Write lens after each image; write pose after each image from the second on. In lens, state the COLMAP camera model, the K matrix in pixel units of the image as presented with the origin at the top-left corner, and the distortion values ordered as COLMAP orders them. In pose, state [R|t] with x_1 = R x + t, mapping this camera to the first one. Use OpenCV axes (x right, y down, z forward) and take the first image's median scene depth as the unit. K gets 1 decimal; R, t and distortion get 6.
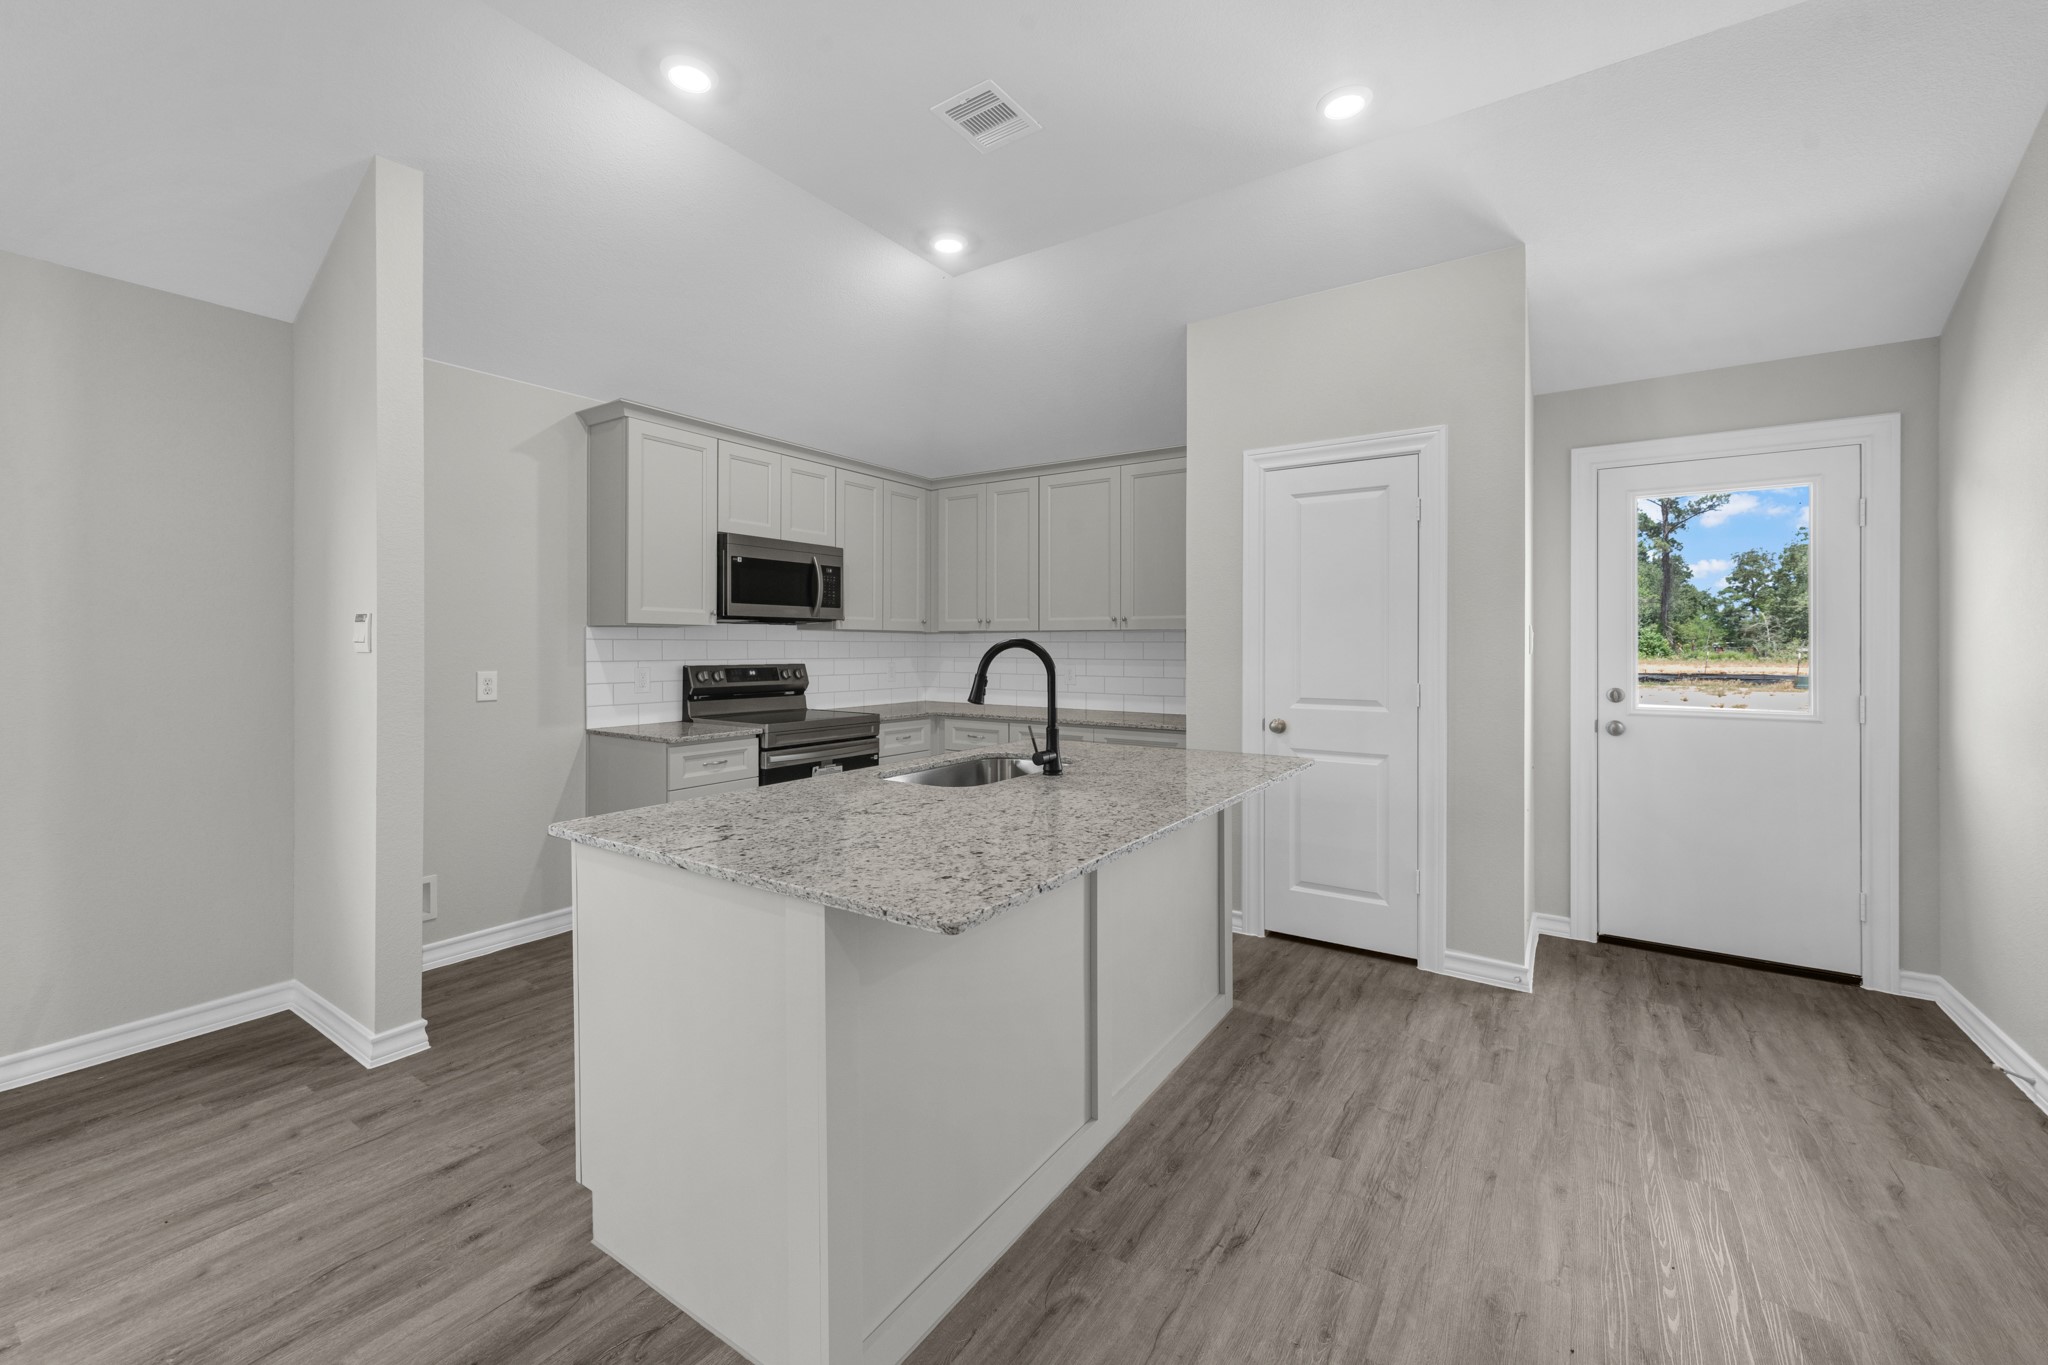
lens RADIAL K [[828.5, 0, 1021.0], [0, 828.5, 648.1], [0, 0, 1]] dist [0.004921, 0.001189]
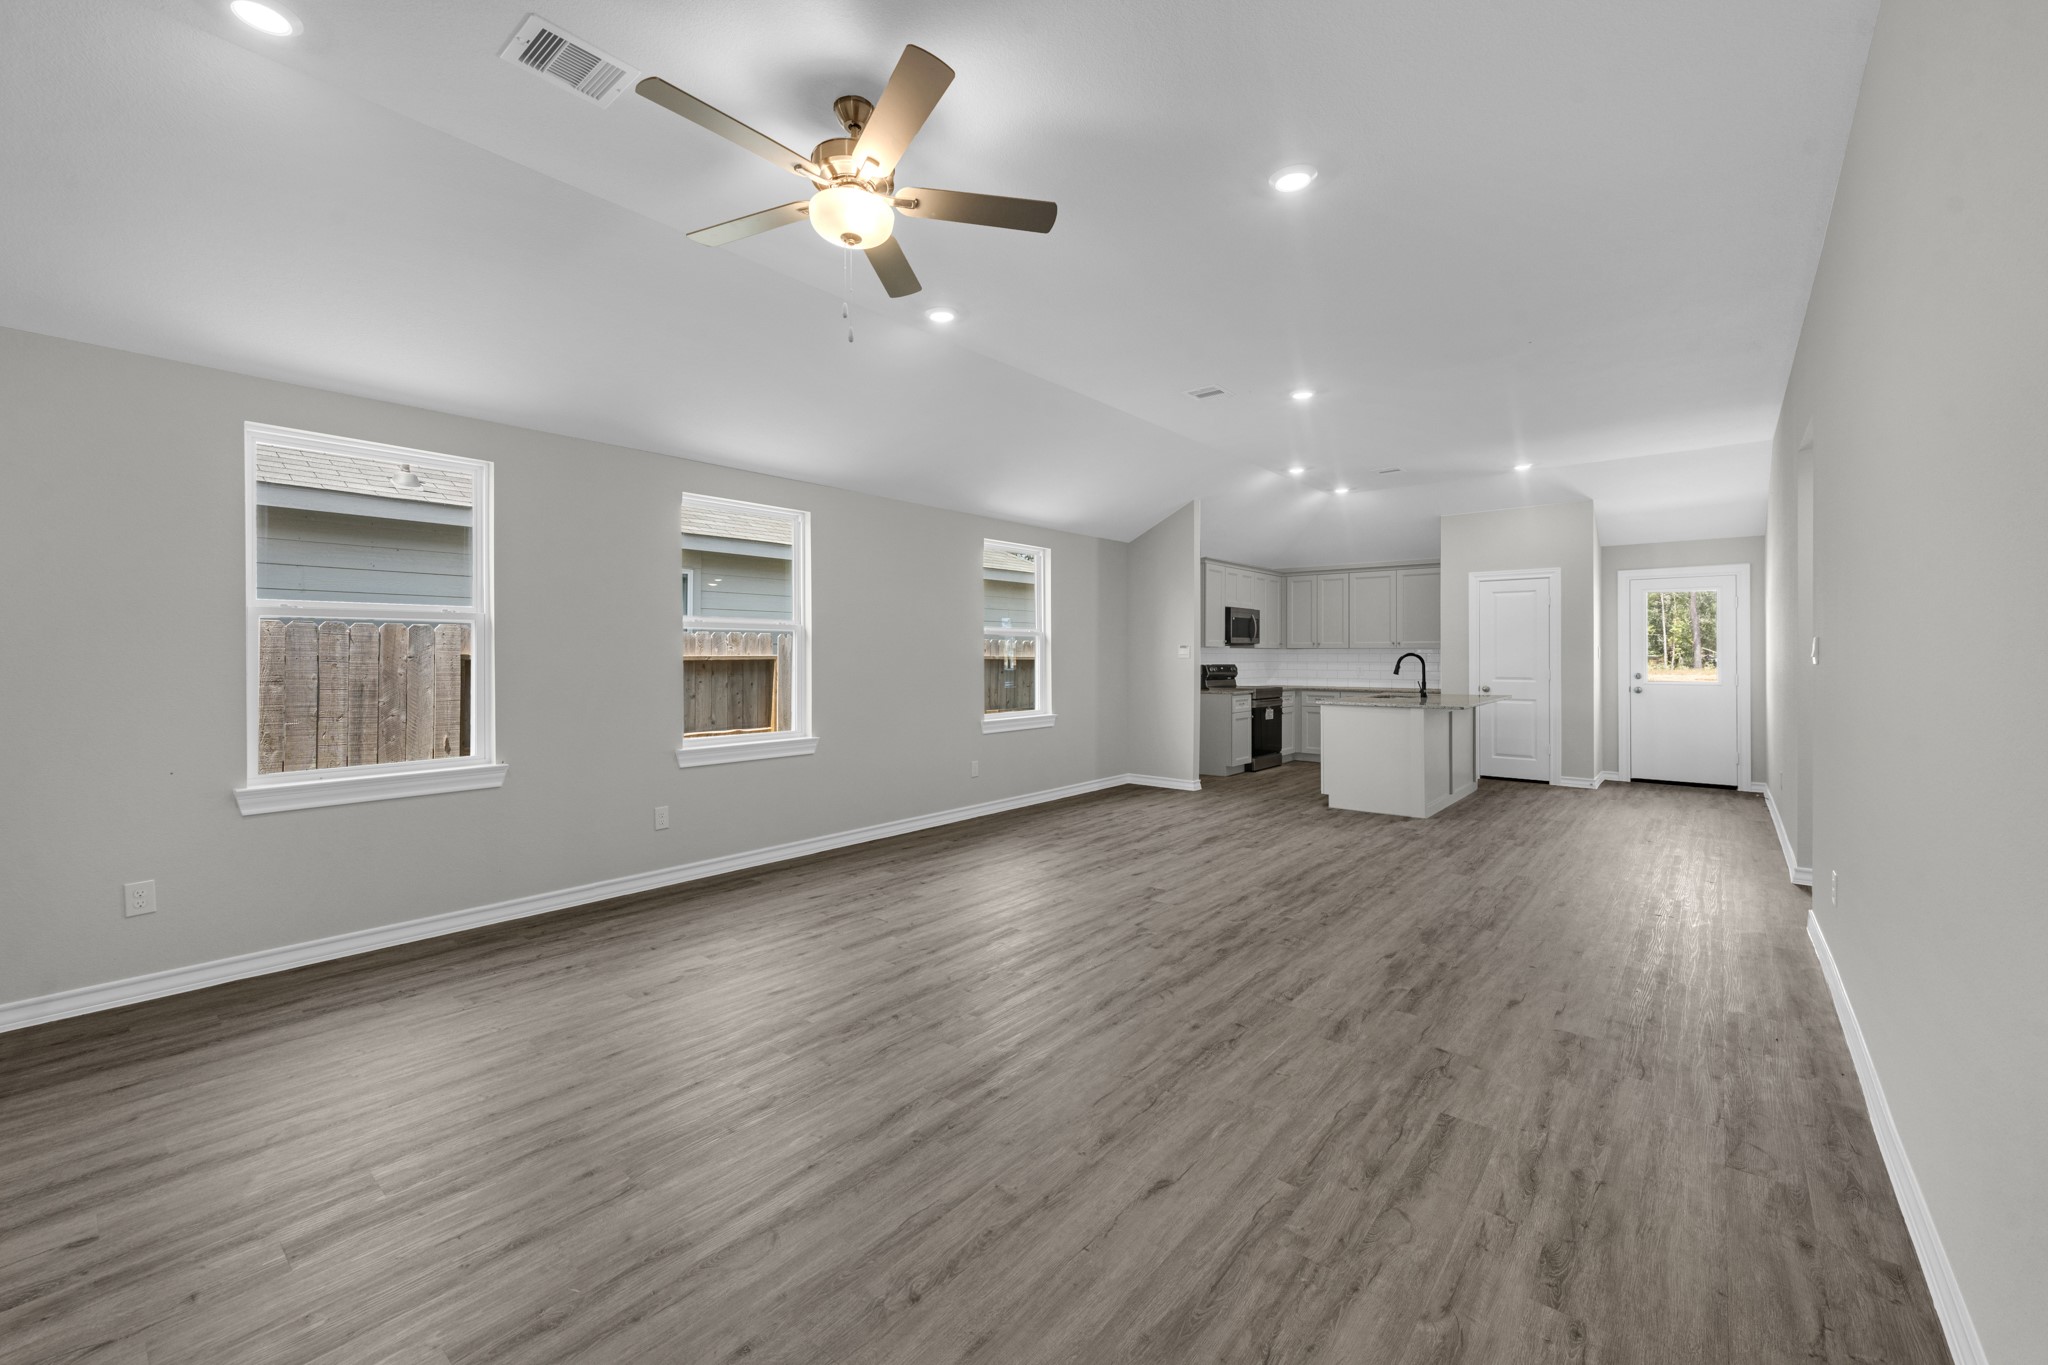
lens RADIAL K [[828.5, 0, 1008.3], [0, 828.5, 653.7], [0, 0, 1]] dist [0.004921, 0.001189]
pose [[0.993702, -0.001637, -0.112041, -0.752082], [0.000999, 0.999983, -0.005750, 0.004357], [0.112049, 0.005601, 0.993687, -1.459345]]
